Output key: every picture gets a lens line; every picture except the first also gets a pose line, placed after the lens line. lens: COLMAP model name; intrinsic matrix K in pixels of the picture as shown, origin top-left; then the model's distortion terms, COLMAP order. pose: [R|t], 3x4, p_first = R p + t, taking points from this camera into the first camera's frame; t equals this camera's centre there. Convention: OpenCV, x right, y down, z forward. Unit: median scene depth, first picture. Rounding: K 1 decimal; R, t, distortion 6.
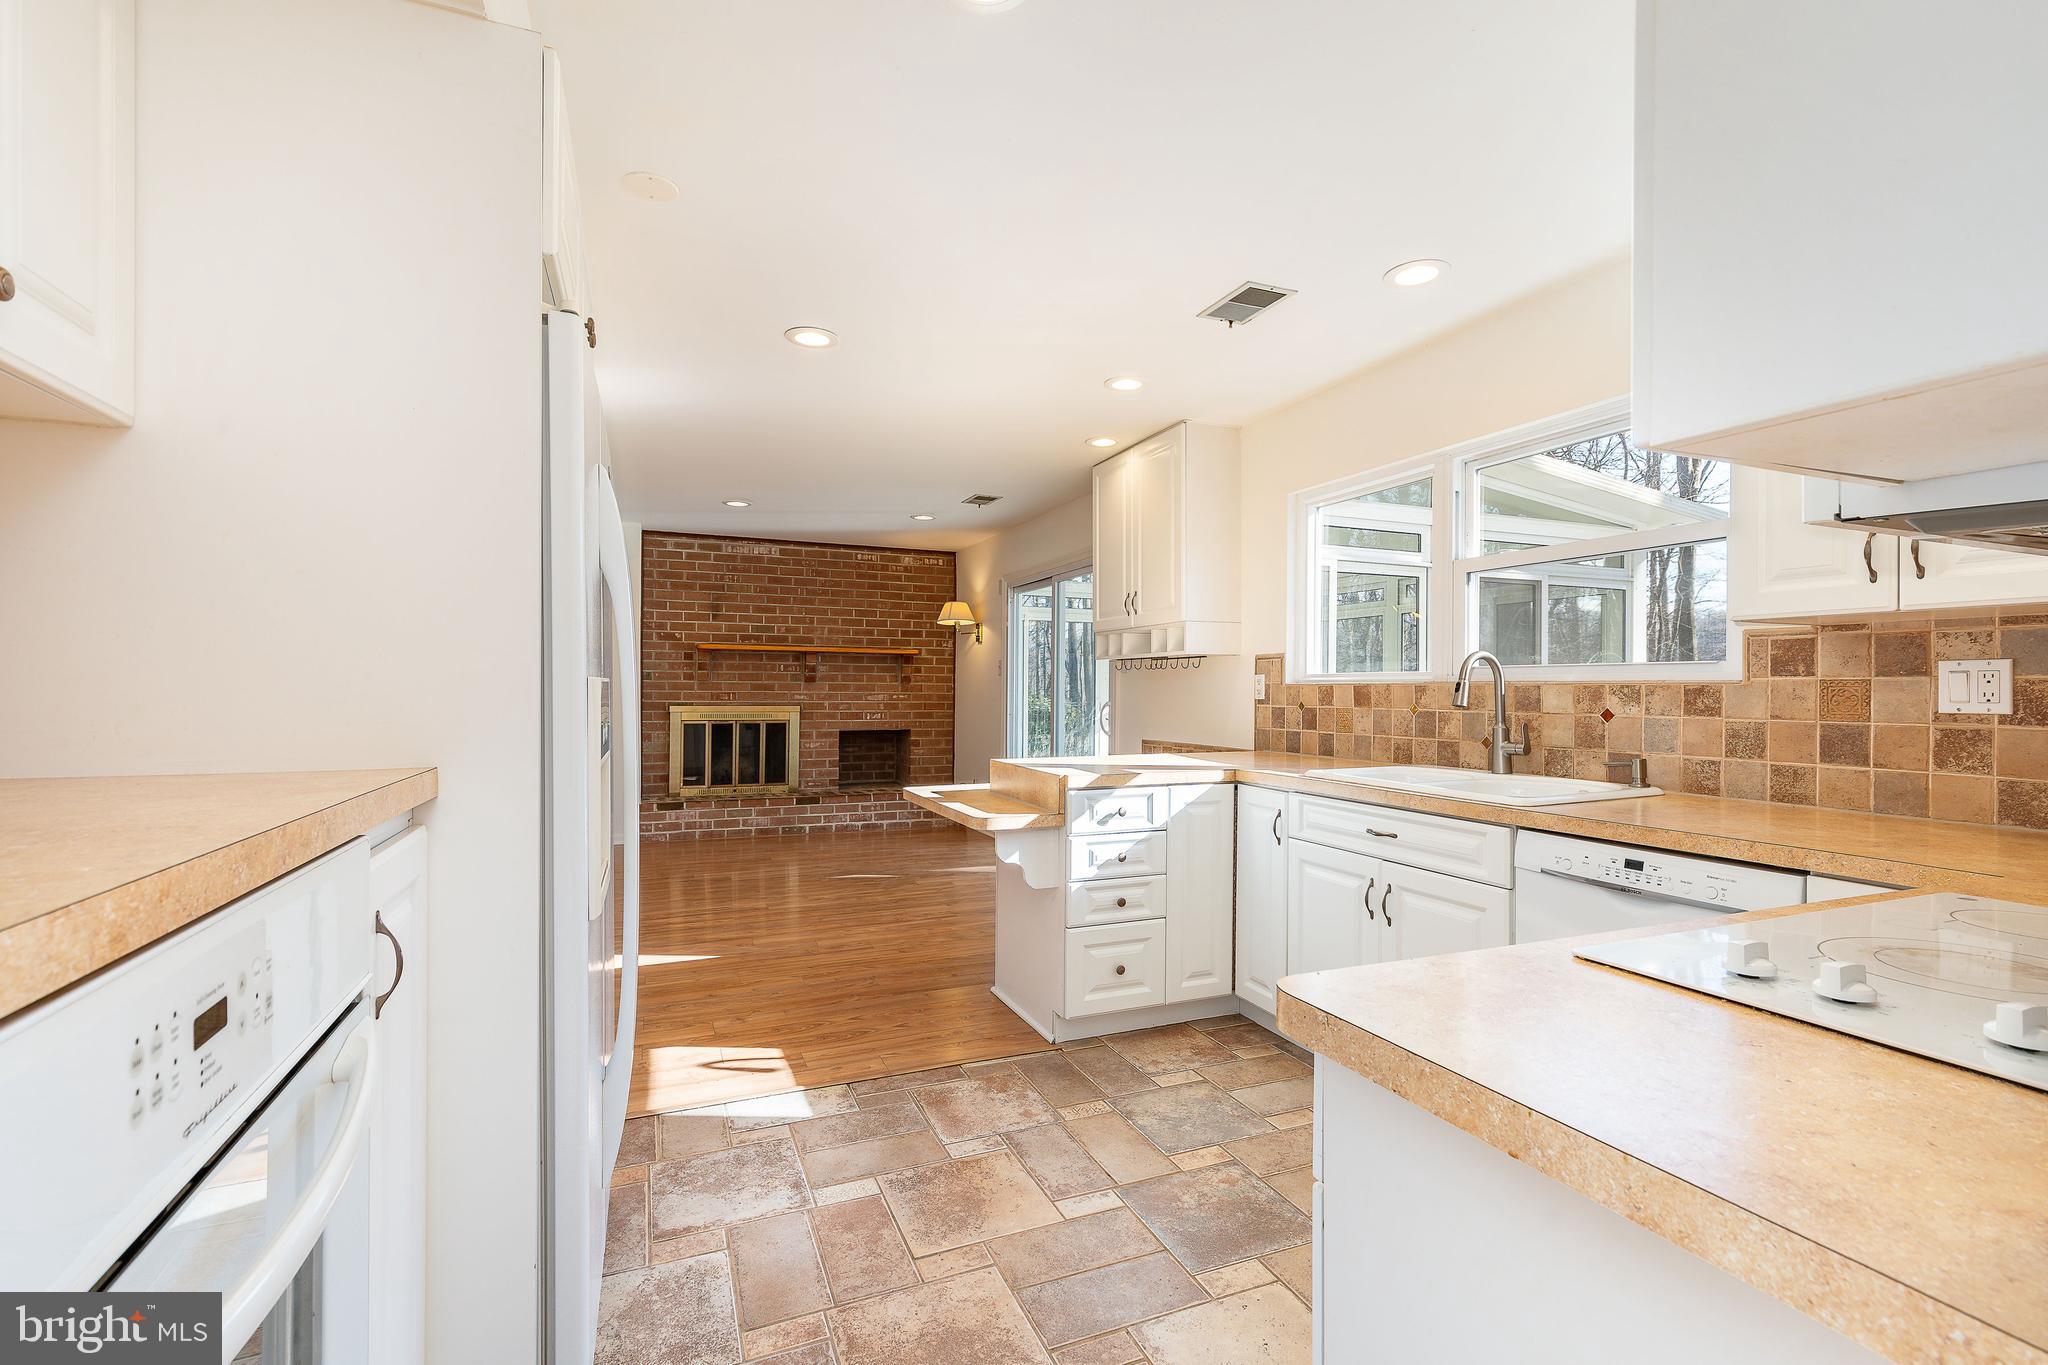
lens RADIAL K [[928.2, 0, 1027.9], [0, 928.2, 689.1], [0, 0, 1]] dist [-0.002335, -0.000206]
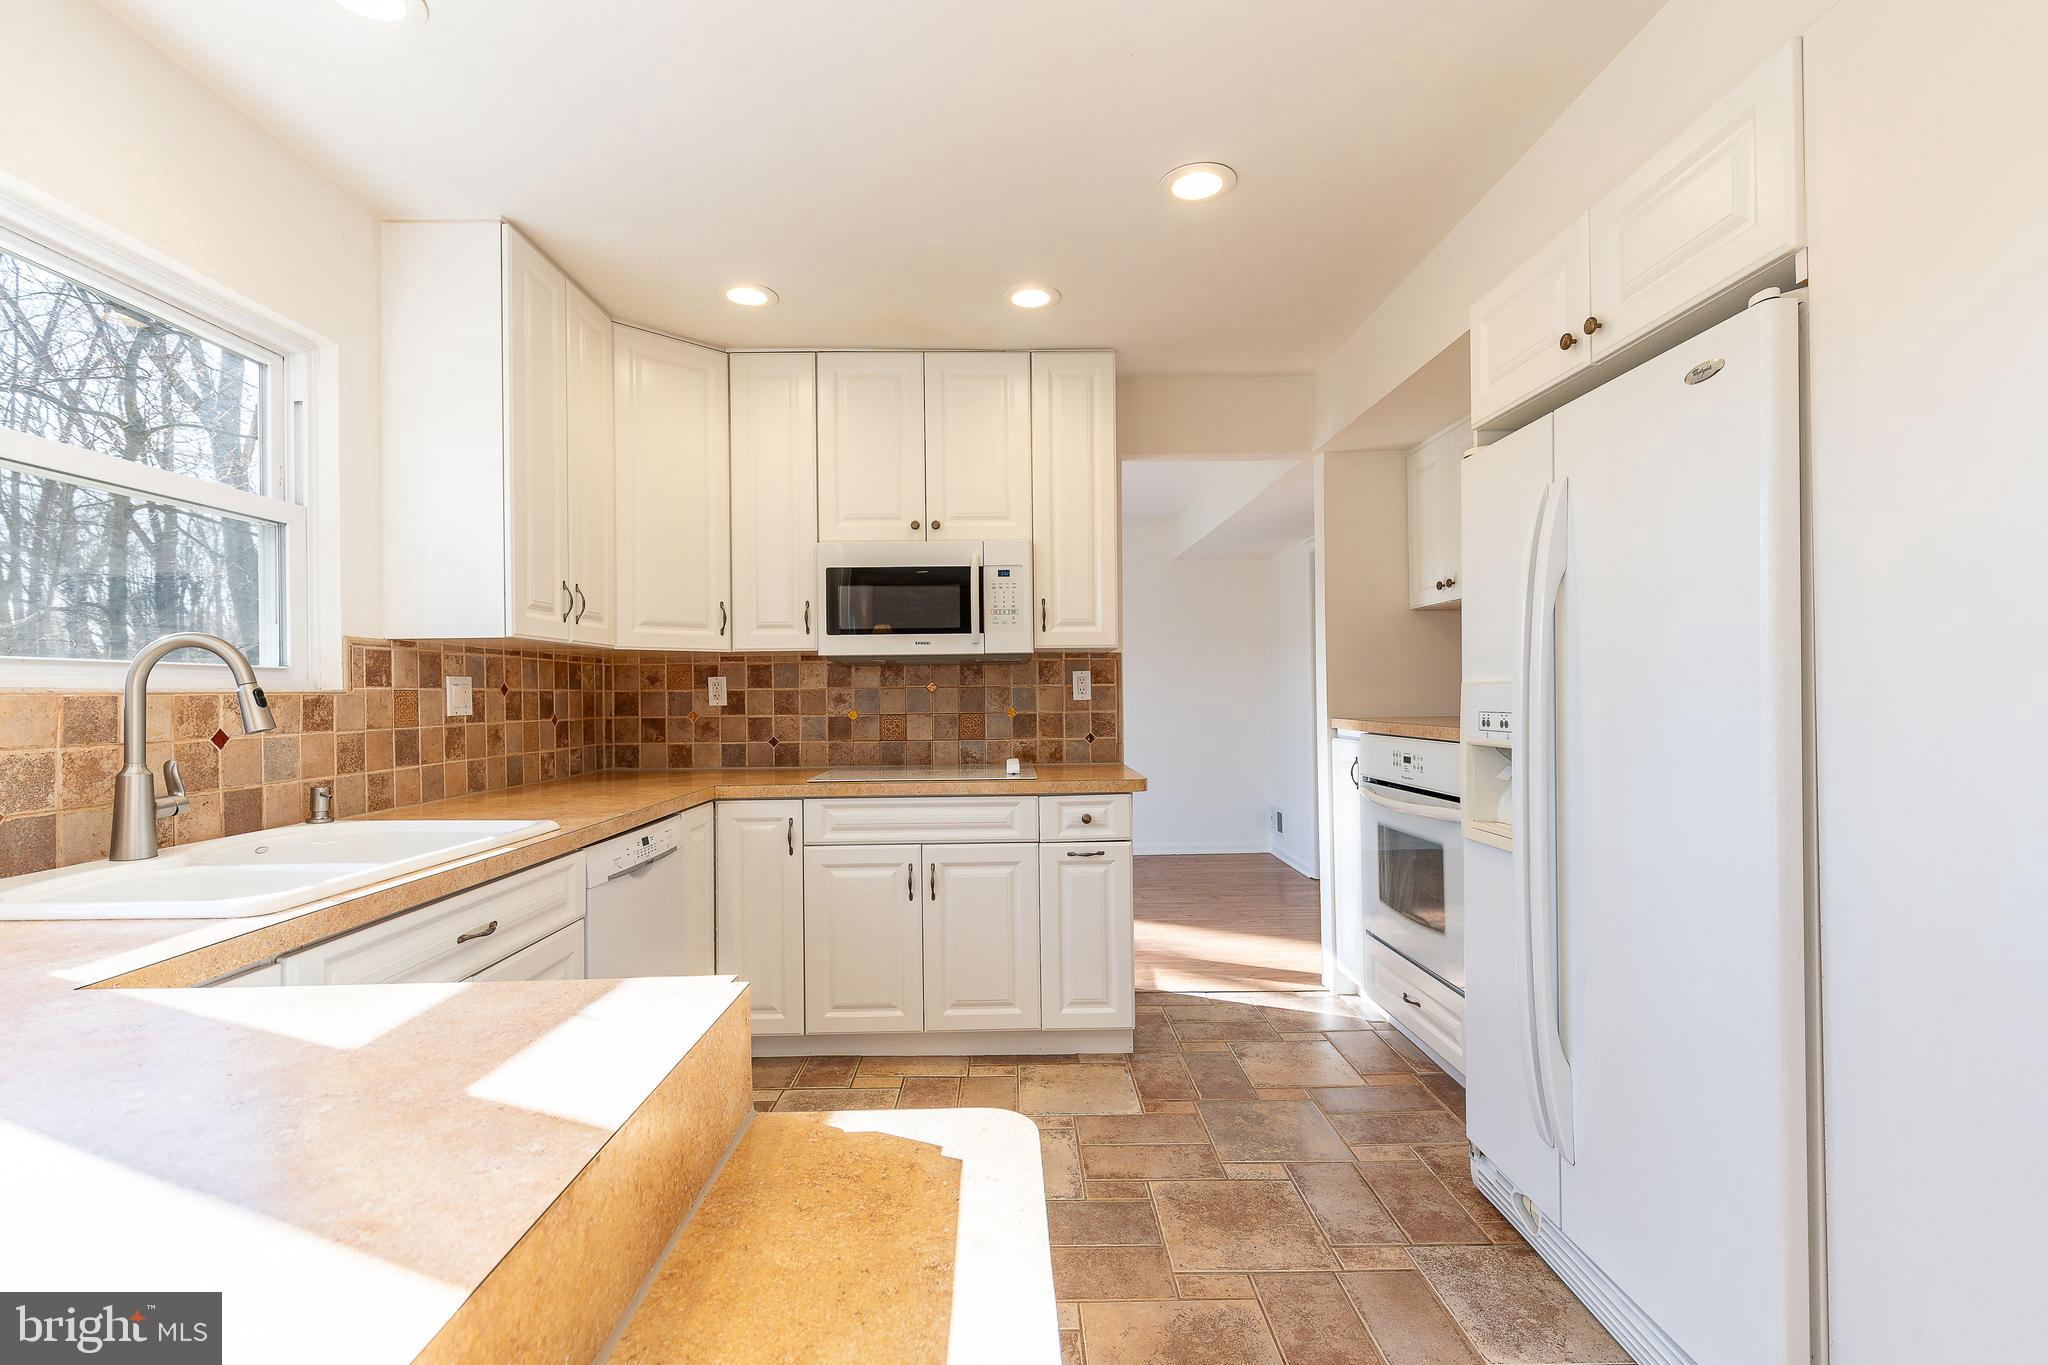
lens RADIAL K [[928.2, 0, 1023.6], [0, 928.2, 681.2], [0, 0, 1]] dist [-0.002335, -0.000206]
pose [[-0.931964, 0.014661, 0.362255, -0.235724], [0.012440, 0.999887, -0.008464, -0.002091], [-0.362339, -0.003381, -0.932040, 1.839994]]
